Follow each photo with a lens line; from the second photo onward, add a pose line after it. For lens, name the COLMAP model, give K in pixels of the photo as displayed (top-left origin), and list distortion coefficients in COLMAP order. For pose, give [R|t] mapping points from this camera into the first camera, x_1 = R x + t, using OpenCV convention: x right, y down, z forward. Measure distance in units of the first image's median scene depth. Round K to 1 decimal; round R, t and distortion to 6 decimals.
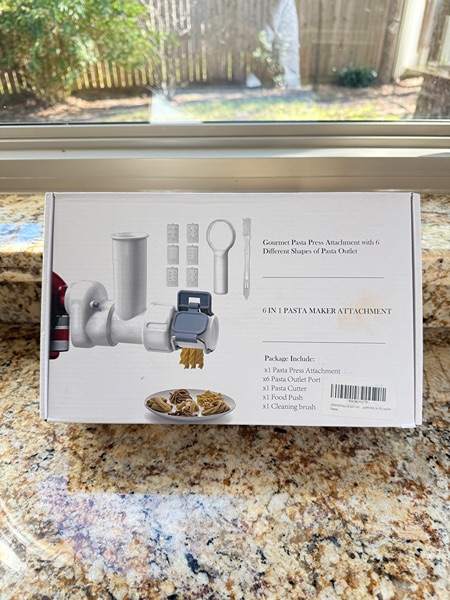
lens RADIAL K [[449.9, 0, 225.0], [0, 449.9, 300.0], [0, 0, 1]] dist [-0.021292, 0.003895]
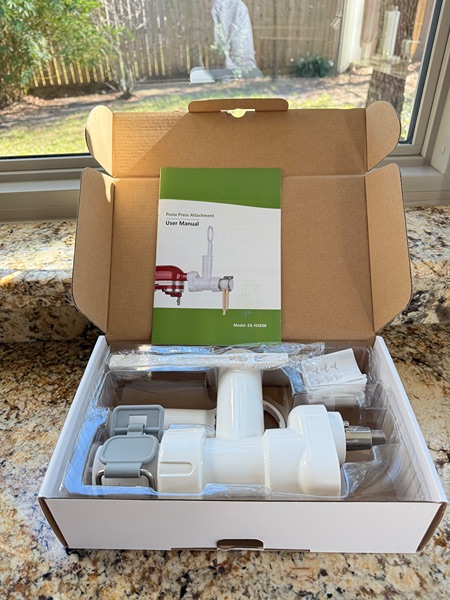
lens RADIAL K [[448.5, 0, 228.0], [0, 448.5, 298.0], [0, 0, 1]] dist [-0.010339, 0.001706]
pose [[0.997266, -0.052930, 0.051567, 0.299271], [0.051950, 0.998446, 0.020171, -0.079782], [-0.052555, -0.017437, 0.998466, -0.201669]]
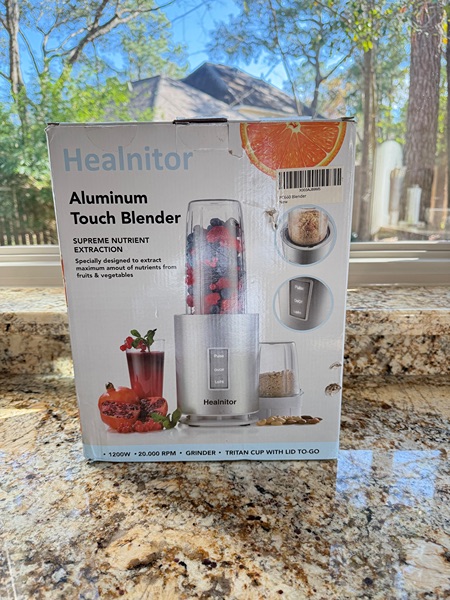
lens RADIAL K [[454.0, 0, 221.2], [0, 454.0, 286.6], [0, 0, 1]] dist [-0.012510, 0.003722]
pose [[0.999996, -0.001098, 0.002550, -0.181699], [0.001933, 0.934638, -0.355595, 0.439679], [-0.001993, 0.355598, 0.934637, -0.560022]]
